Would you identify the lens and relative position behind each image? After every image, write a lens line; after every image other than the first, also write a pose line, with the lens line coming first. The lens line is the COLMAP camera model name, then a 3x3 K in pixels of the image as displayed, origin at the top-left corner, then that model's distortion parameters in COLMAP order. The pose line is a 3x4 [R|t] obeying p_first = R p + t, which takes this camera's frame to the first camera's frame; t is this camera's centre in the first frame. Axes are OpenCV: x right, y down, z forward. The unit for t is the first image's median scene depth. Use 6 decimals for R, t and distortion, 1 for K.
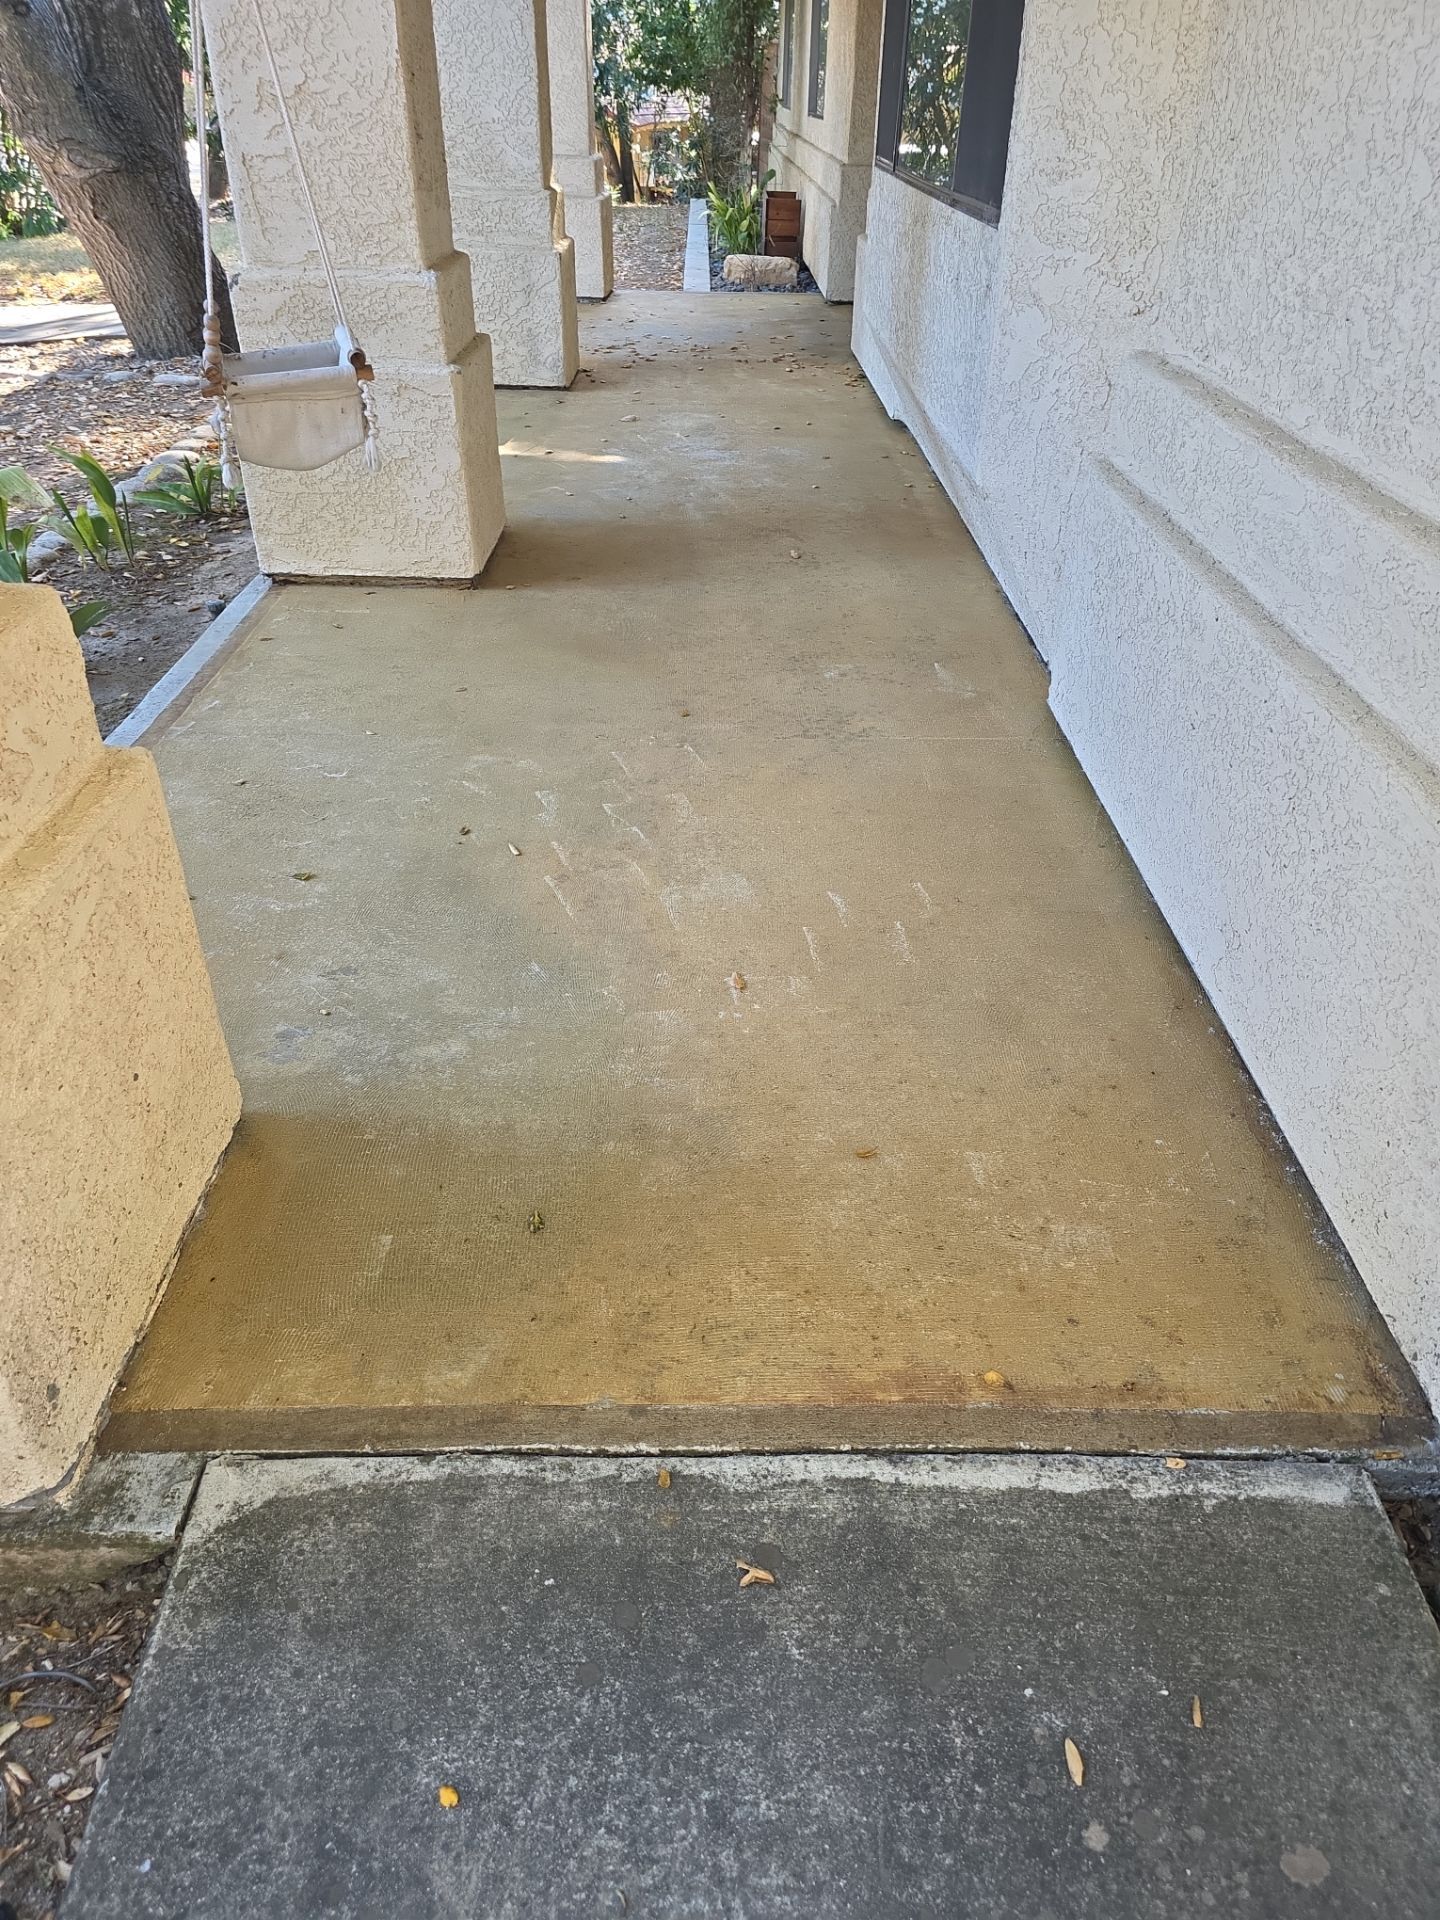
lens RADIAL K [[1293.3, 0, 740.0], [0, 1293.3, 965.8], [0, 0, 1]] dist [0.047546, -0.041394]
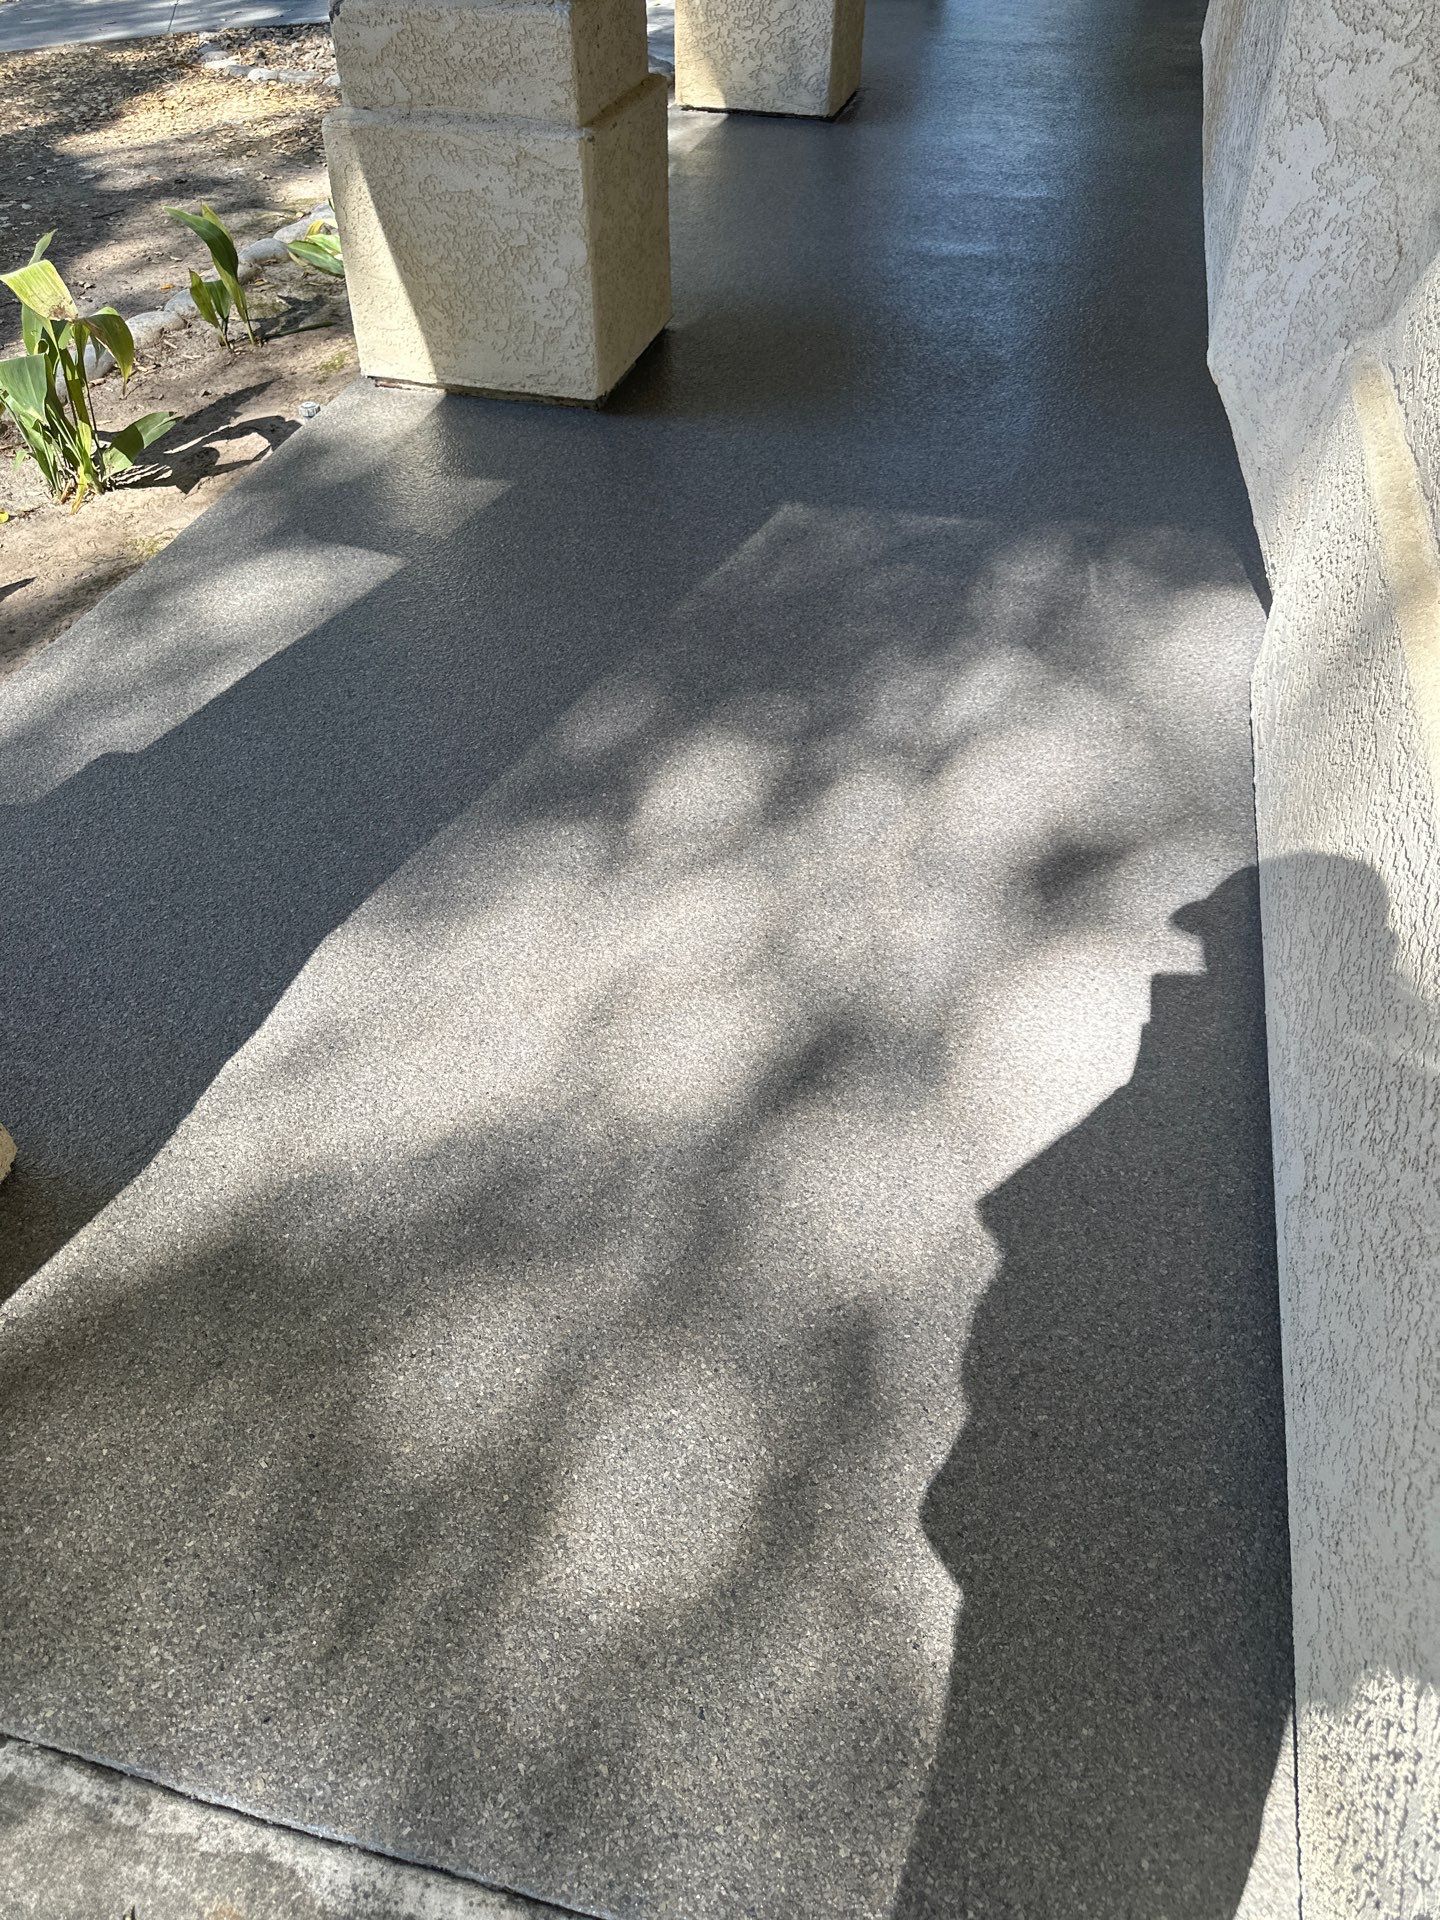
lens RADIAL K [[1361.5, 0, 721.8], [0, 1361.5, 972.8], [0, 0, 1]] dist [0.015449, -0.019310]
pose [[0.964747, 0.174626, -0.196898, 0.118919], [-0.138297, 0.972912, 0.185244, -0.131768], [0.223913, -0.151483, 0.962765, 0.147154]]
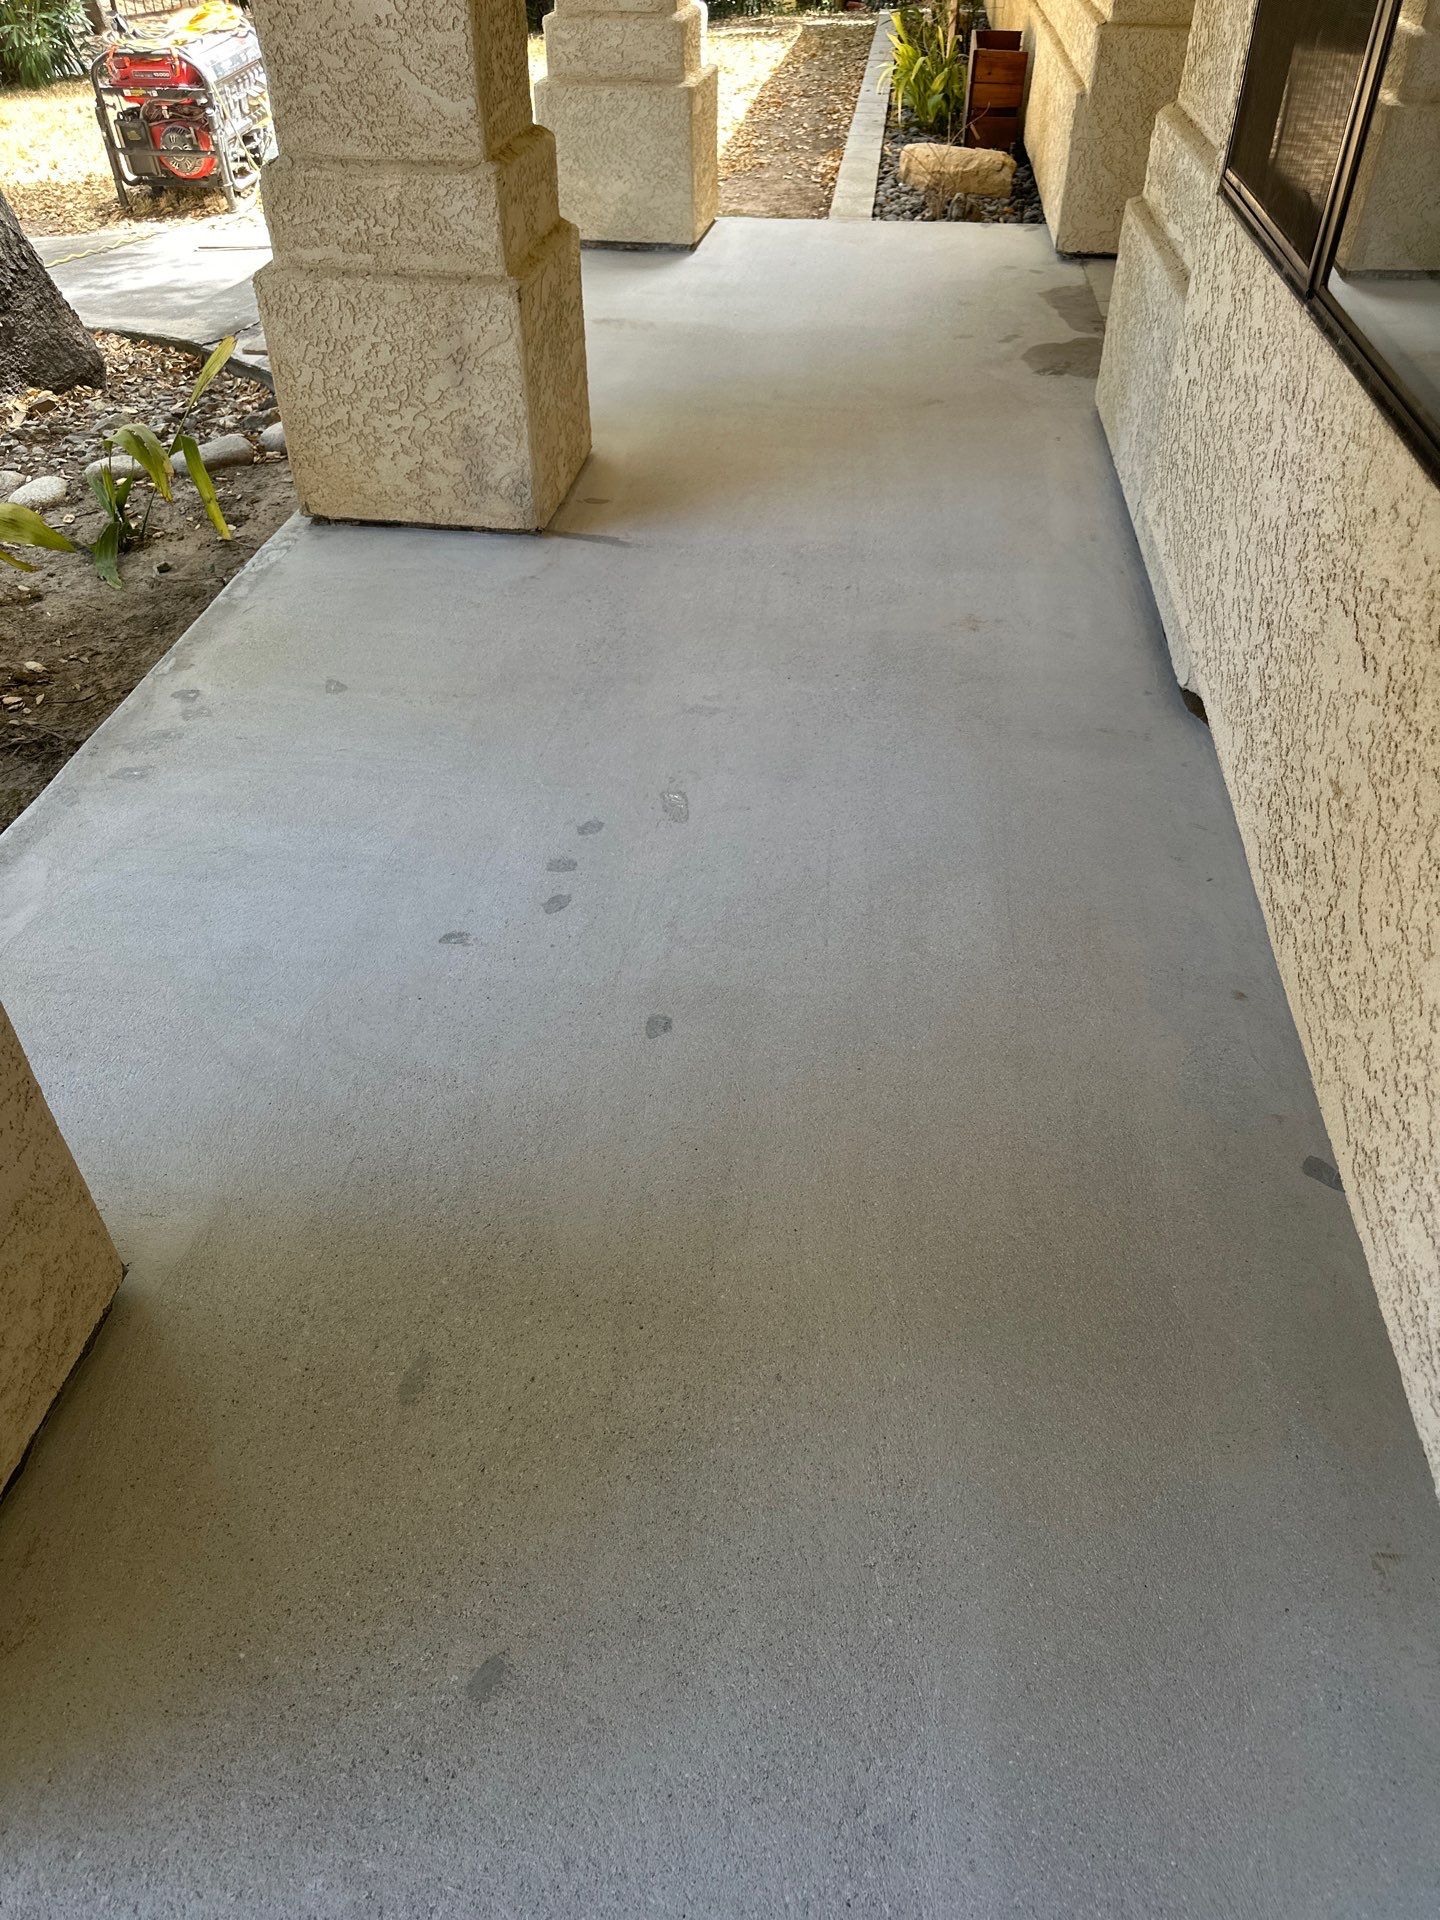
lens RADIAL K [[1361.5, 0, 722.0], [0, 1361.5, 962.0], [0, 0, 1]] dist [0.015449, -0.019310]
pose [[0.989835, 0.071884, -0.122720, 0.037839], [-0.059129, 0.992756, 0.104590, -0.615329], [0.129350, -0.096270, 0.986915, 0.830544]]
